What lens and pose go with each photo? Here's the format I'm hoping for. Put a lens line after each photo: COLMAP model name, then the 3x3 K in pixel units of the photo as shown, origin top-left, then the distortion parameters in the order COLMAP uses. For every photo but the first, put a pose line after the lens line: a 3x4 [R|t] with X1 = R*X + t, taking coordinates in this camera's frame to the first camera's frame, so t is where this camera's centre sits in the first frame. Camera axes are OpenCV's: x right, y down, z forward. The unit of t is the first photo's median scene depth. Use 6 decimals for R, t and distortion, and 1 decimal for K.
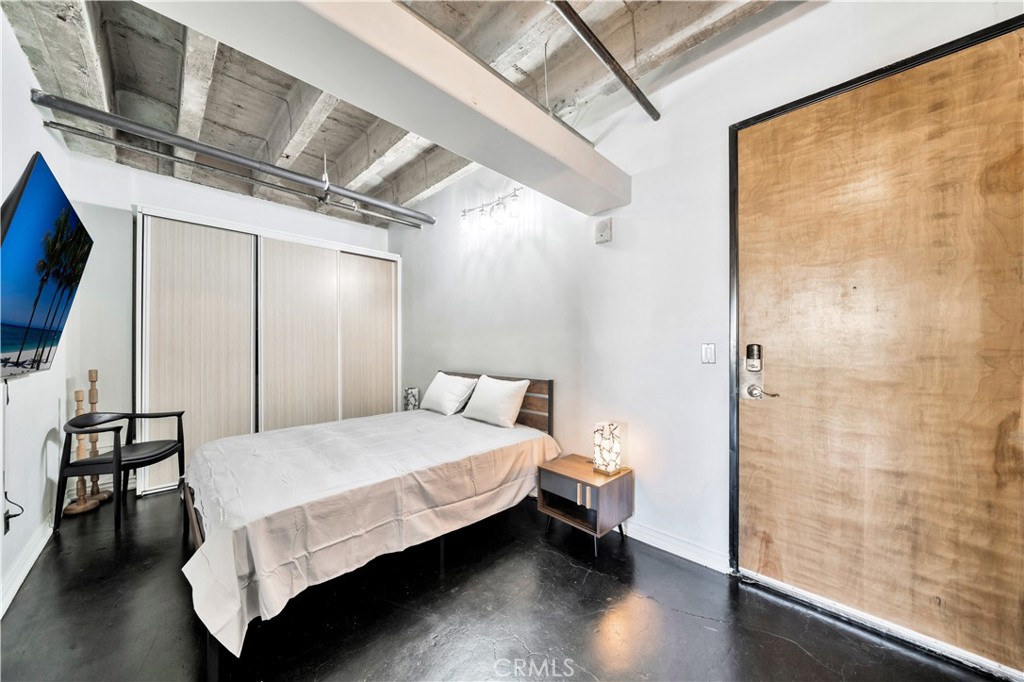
lens RADIAL K [[353.2, 0, 507.7], [0, 353.2, 342.7], [0, 0, 1]] dist [-0.000601, -0.000068]
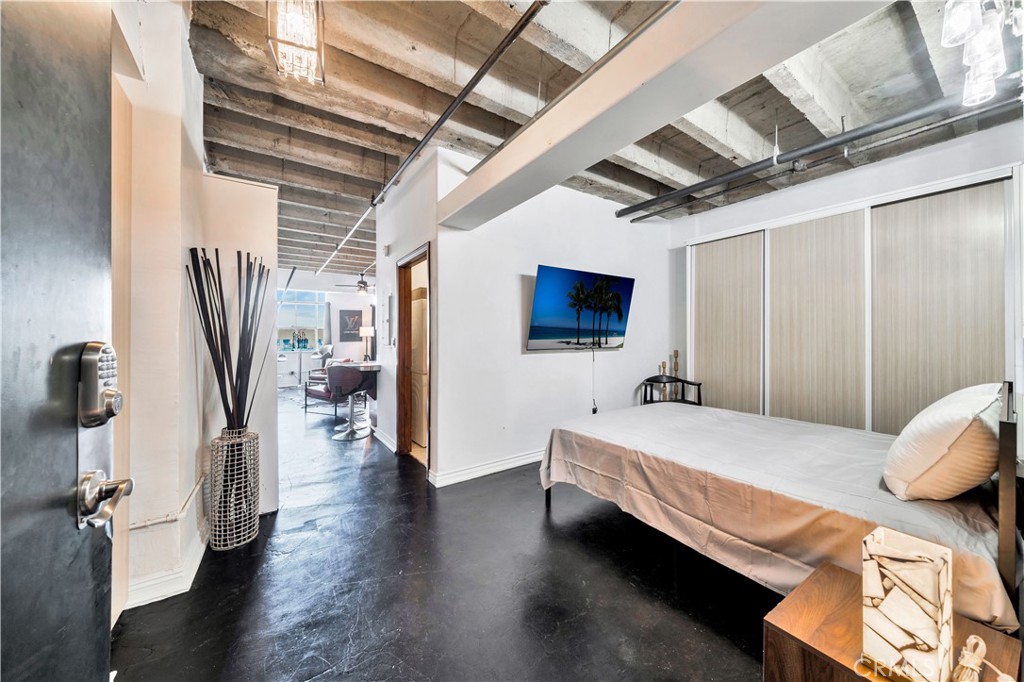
lens RADIAL K [[353.2, 0, 508.3], [0, 353.2, 341.1], [0, 0, 1]] dist [-0.000601, -0.000068]
pose [[-0.184693, 0.010295, -0.982742, 0.790691], [0.014960, 0.999859, 0.007662, 0.013461], [0.982682, -0.013286, -0.184821, 0.740055]]
